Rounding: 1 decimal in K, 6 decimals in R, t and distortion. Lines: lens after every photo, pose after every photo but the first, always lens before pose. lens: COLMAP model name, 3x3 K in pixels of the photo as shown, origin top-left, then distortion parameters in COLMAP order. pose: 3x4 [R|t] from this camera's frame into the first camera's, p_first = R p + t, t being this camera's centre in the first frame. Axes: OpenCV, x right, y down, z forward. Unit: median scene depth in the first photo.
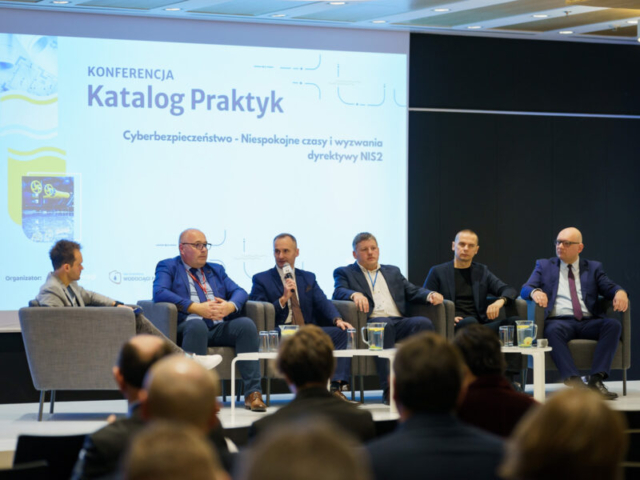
lens RADIAL K [[2073.0, 0, 320.0], [0, 2073.0, 240.0], [0, 0, 1]] dist [0.053744, 1.272081]
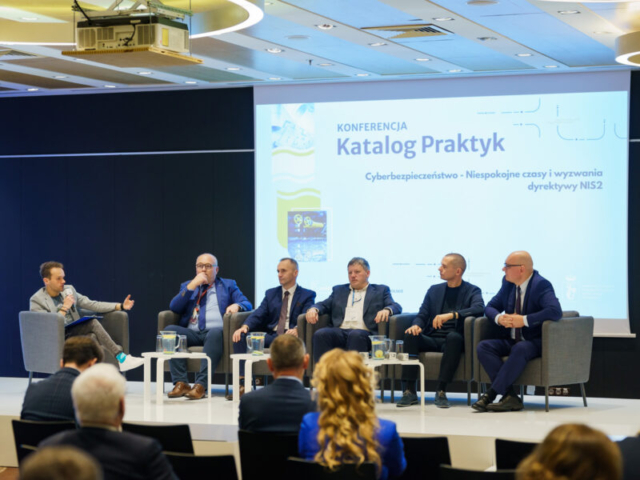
lens RADIAL K [[1582.0, 0, 320.0], [0, 1582.0, 240.0], [0, 0, 1]] dist [0.050441, 0.210972]
pose [[0.641548, -0.005728, -0.767062, 0.617457], [0.002258, 0.999982, -0.005579, -0.006772], [0.767080, 0.001847, 0.641549, 0.360654]]
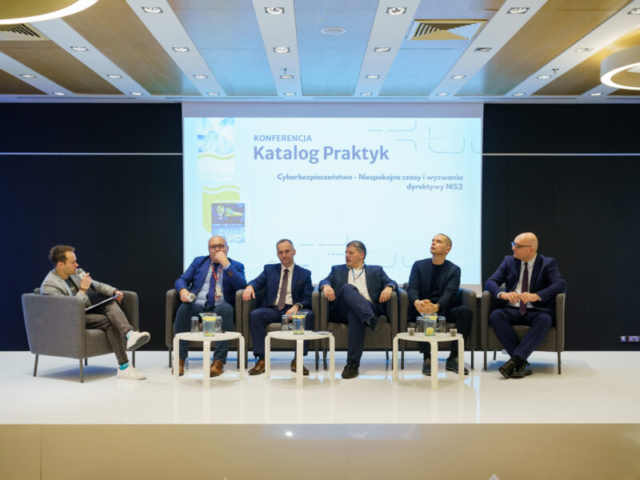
lens RADIAL K [[735.3, 0, 320.0], [0, 735.3, 240.0], [0, 0, 1]] dist [0.004285, 0.016112]
pose [[0.883357, 0.001389, -0.468699, 0.200711], [0.000964, 0.999988, 0.004779, -0.004065], [0.468700, -0.004674, 0.883345, 0.505862]]
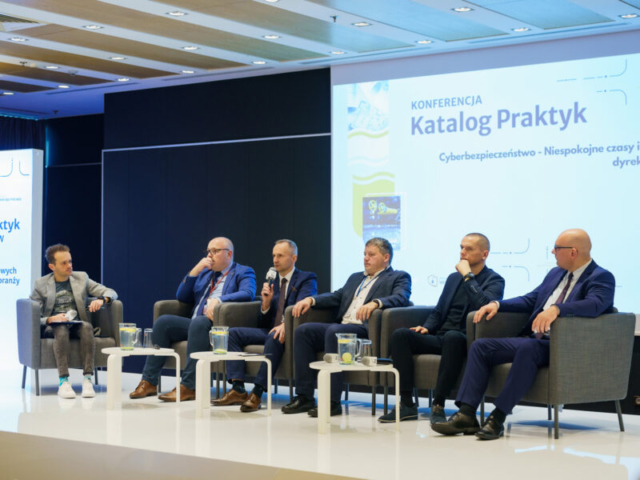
lens RADIAL K [[1180.8, 0, 320.0], [0, 1180.8, 240.0], [0, 0, 1]] dist [0.038729, 0.003204]
pose [[0.430148, -0.015123, -0.902632, 0.463080], [-0.000854, 0.999852, -0.017159, 0.006488], [0.902758, 0.008152, 0.430071, 0.653458]]
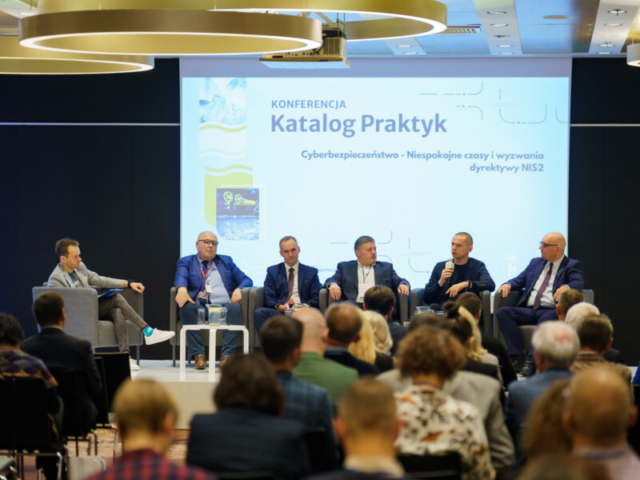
lens RADIAL K [[2408.5, 0, 295.9], [0, 2408.5, 239.7], [0, 0, 1]] dist [0.097486, 4.046296]
pose [[0.826304, 0.006838, -0.563184, 0.709179], [-0.004867, 0.999976, 0.005001, -0.006562], [0.563204, -0.001391, 0.826317, -0.192447]]
